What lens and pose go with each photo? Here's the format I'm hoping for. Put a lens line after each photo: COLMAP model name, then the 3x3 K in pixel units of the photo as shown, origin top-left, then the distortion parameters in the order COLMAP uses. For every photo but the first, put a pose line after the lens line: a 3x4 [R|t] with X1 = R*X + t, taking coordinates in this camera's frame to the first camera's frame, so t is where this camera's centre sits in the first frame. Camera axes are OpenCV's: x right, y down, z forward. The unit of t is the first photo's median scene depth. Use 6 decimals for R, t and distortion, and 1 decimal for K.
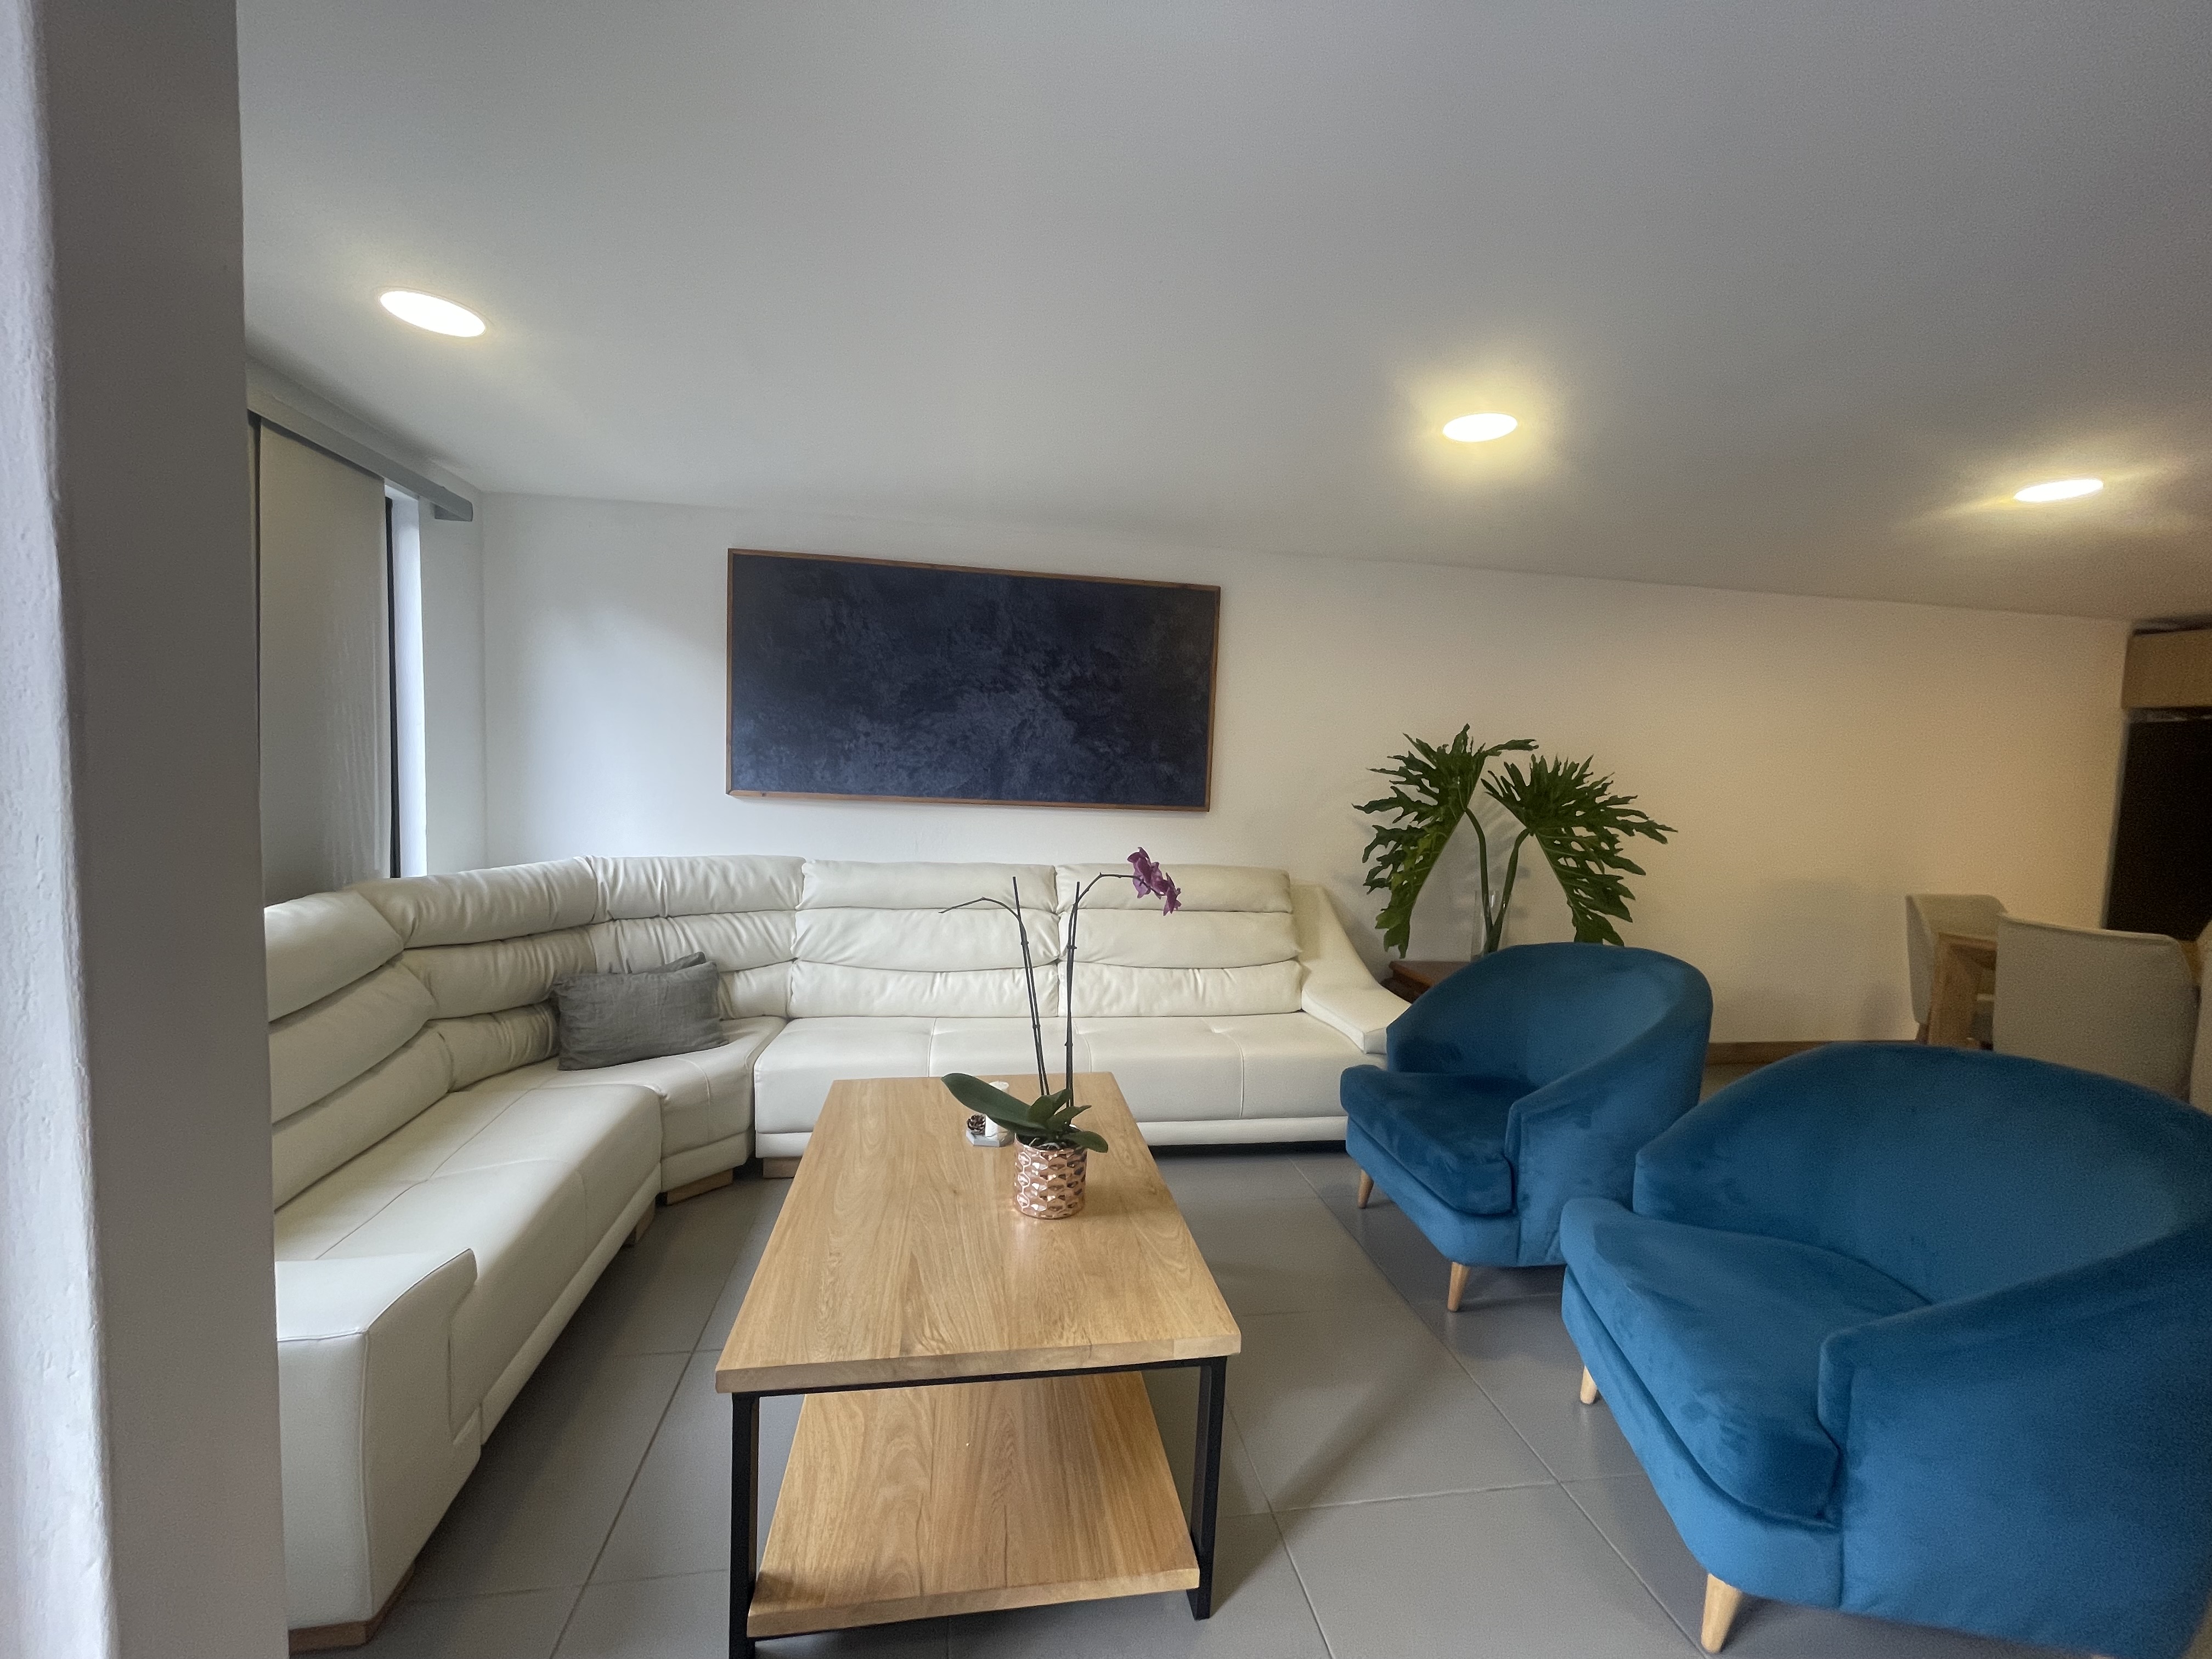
lens RADIAL K [[886.4, 0, 1106.0], [0, 886.4, 829.5], [0, 0, 1]] dist [0.003162, 0.000660]
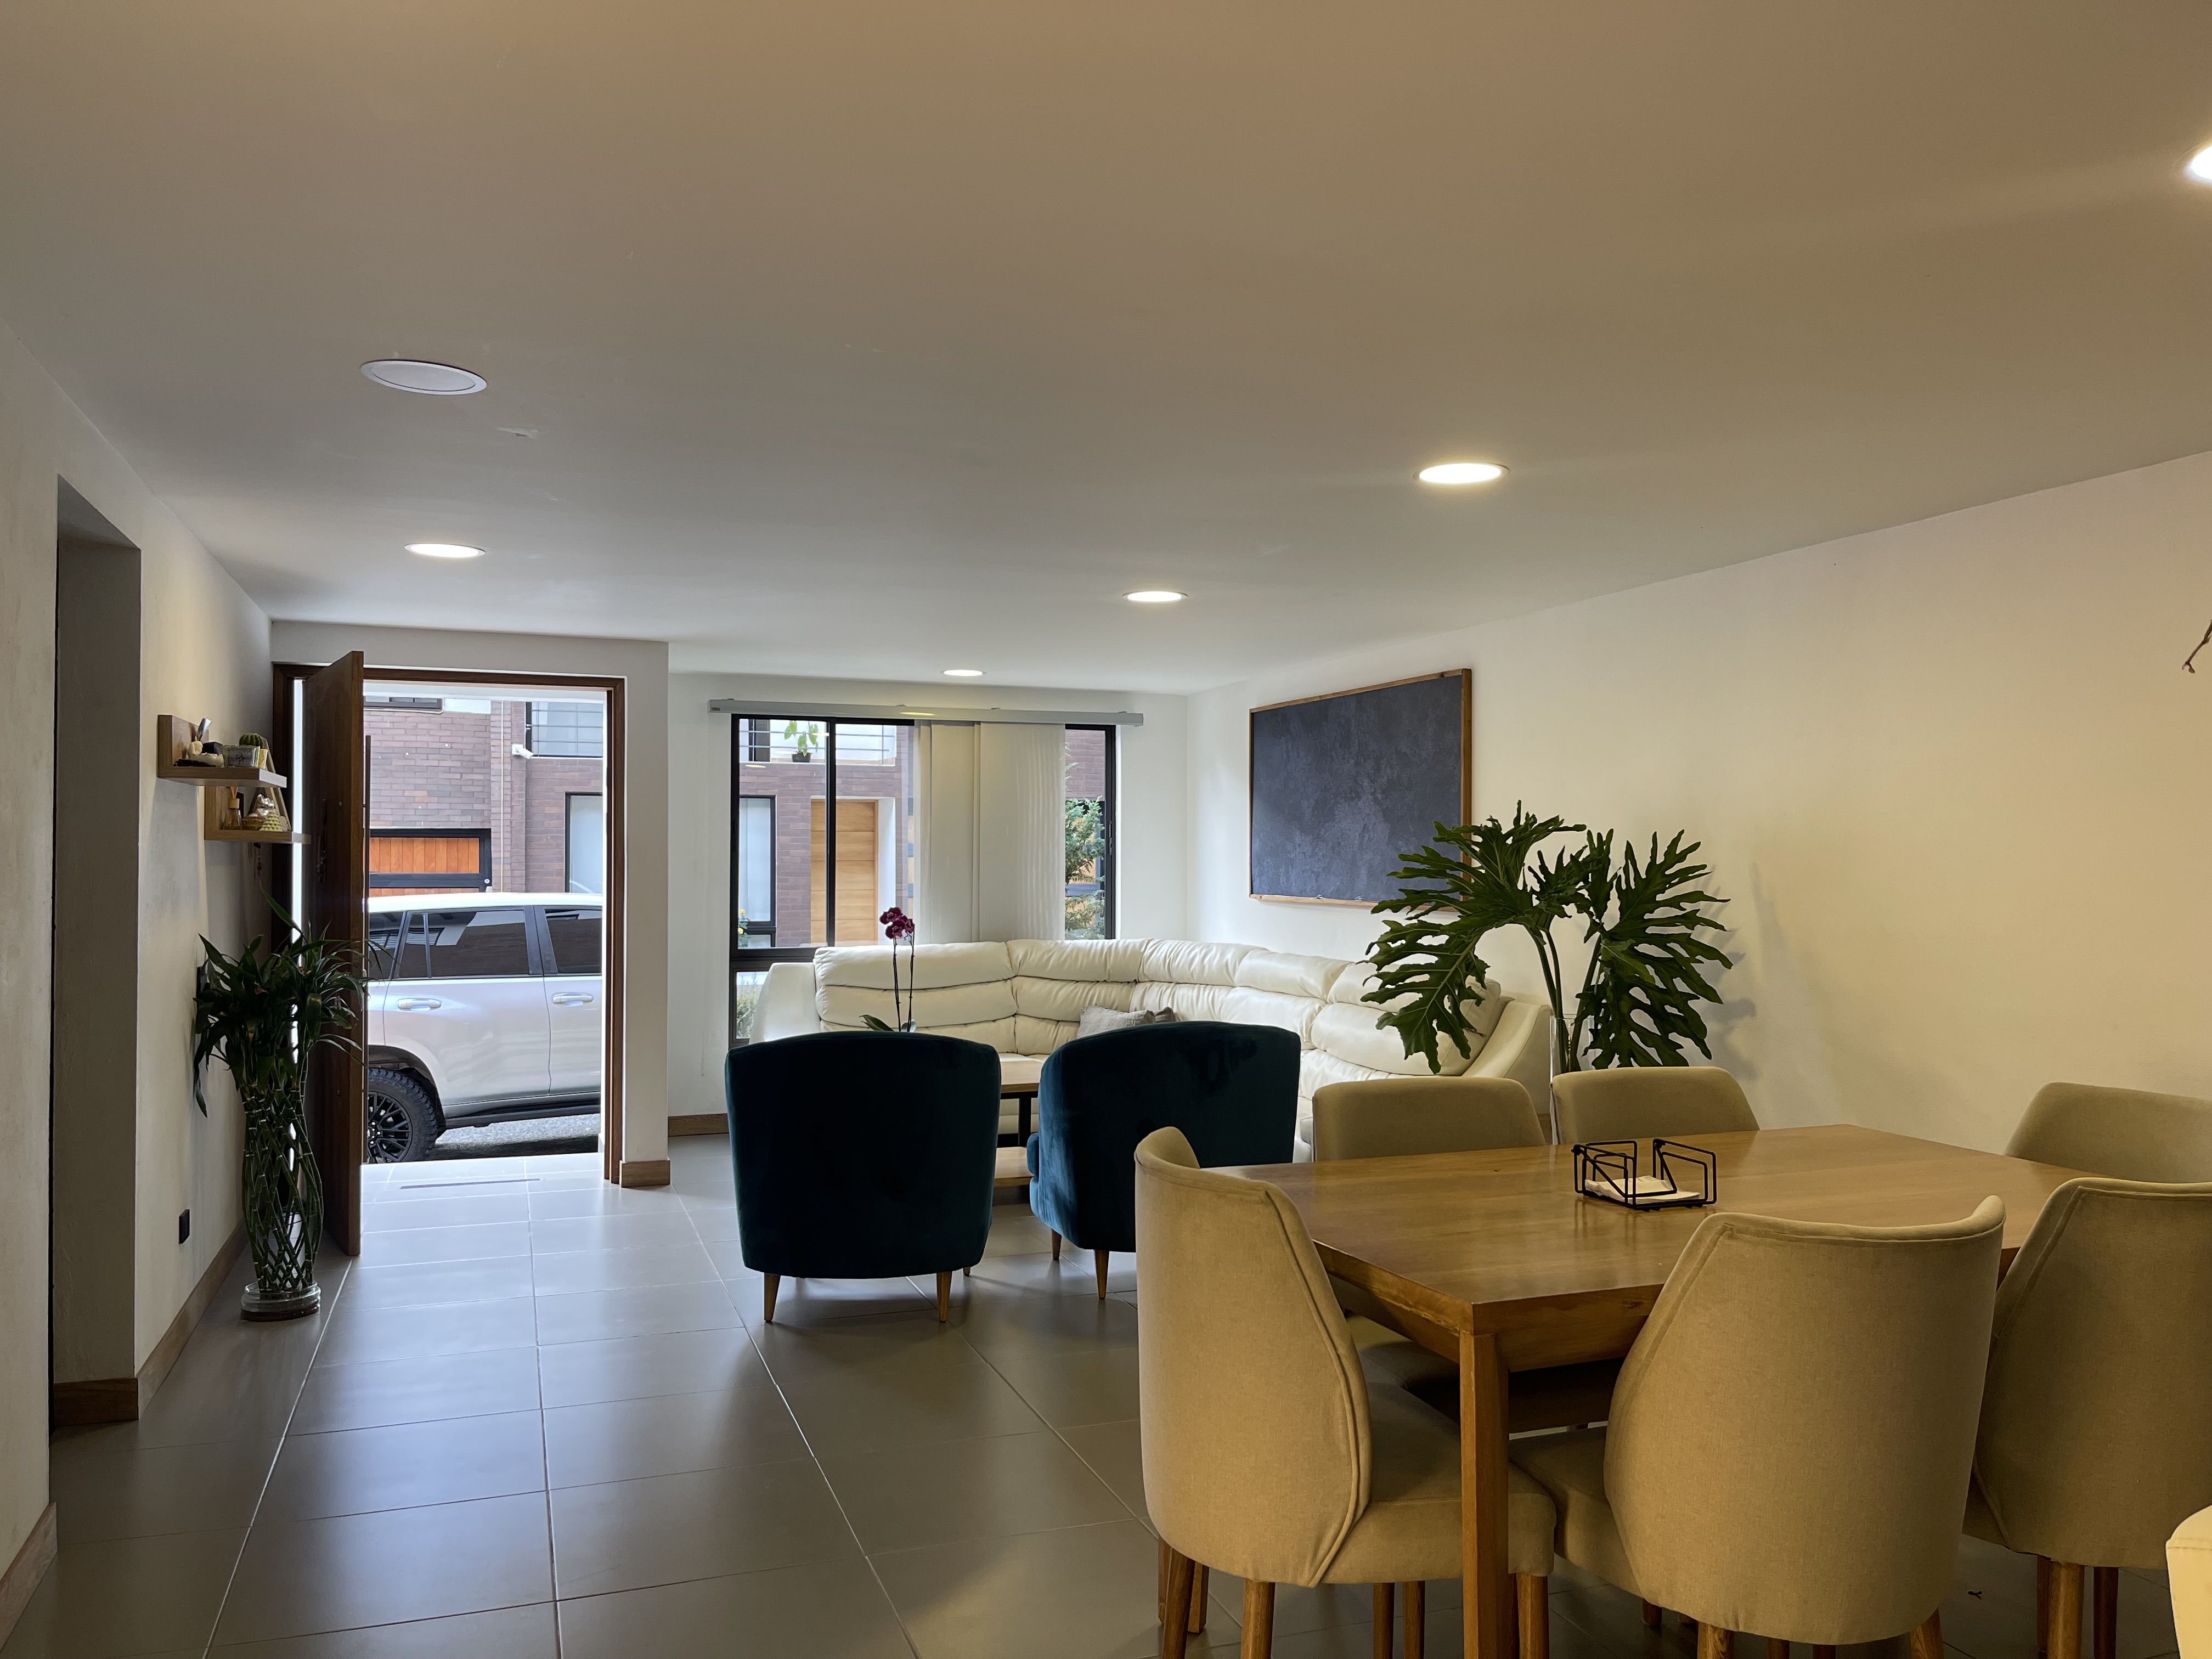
lens RADIAL K [[1613.7, 0, 1106.0], [0, 1613.7, 829.5], [0, 0, 1]] dist [0.001229, 0.000751]
pose [[0.189096, -0.054670, -0.980435, 1.748001], [-0.056140, 0.996214, -0.066377, 0.027429], [0.980352, 0.067594, 0.185311, 0.343665]]
